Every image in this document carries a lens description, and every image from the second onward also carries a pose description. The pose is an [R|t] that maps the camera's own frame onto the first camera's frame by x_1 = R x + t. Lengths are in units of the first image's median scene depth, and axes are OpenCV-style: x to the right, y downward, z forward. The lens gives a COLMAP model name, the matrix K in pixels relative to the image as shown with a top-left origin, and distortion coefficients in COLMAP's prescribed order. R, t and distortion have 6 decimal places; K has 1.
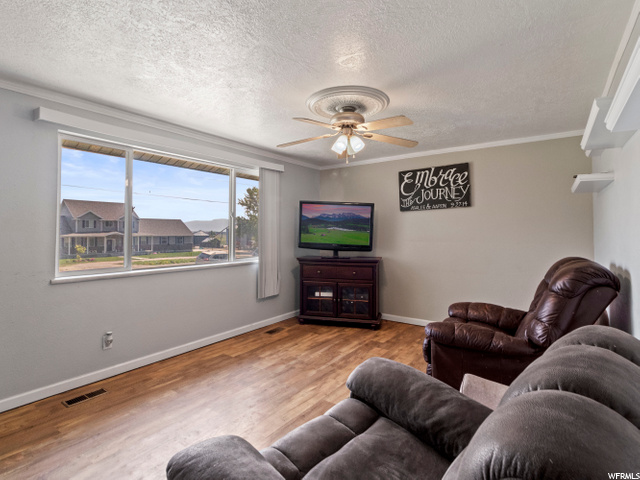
lens RADIAL K [[336.7, 0, 336.8], [0, 336.7, 226.5], [0, 0, 1]] dist [-0.003121, -0.000613]
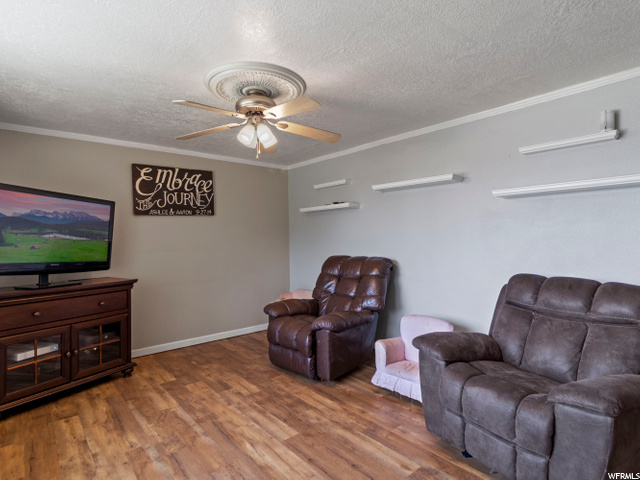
lens RADIAL K [[336.7, 0, 320.8], [0, 336.7, 240.1], [0, 0, 1]] dist [-0.003121, -0.000613]
pose [[0.265188, -0.003433, 0.964191, -0.471645], [0.000519, 0.999994, 0.003418, 0.011183], [-0.964197, -0.000406, 0.265188, 0.403208]]
